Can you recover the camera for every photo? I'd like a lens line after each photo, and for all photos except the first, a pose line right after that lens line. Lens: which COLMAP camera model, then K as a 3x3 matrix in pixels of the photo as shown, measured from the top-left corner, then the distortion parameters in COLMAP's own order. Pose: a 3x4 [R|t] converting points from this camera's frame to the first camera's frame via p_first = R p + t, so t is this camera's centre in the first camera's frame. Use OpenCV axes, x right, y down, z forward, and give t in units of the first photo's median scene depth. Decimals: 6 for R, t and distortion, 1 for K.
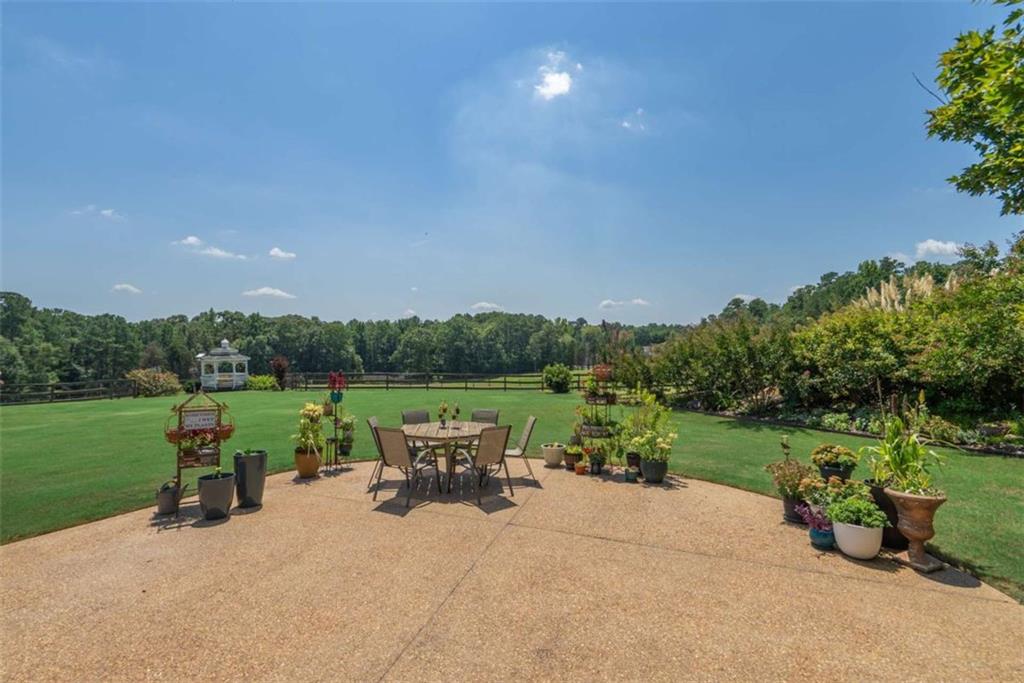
lens RADIAL K [[479.0, 0, 514.5], [0, 479.0, 341.5], [0, 0, 1]] dist [-0.003336, 0.003055]
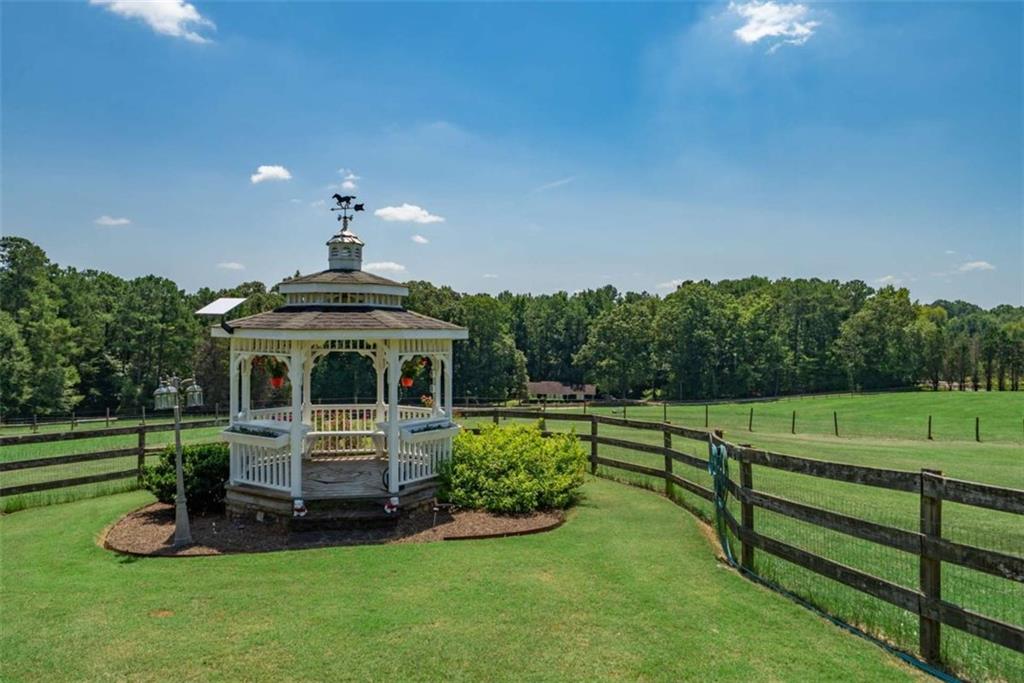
lens RADIAL K [[738.7, 0, 504.5], [0, 738.7, 342.9], [0, 0, 1]] dist [0.003457, 0.001949]
pose [[0.957341, 0.017649, -0.288421, -0.089571], [-0.014177, 0.999800, 0.014120, 0.006859], [0.288613, -0.009428, 0.957400, 0.144121]]
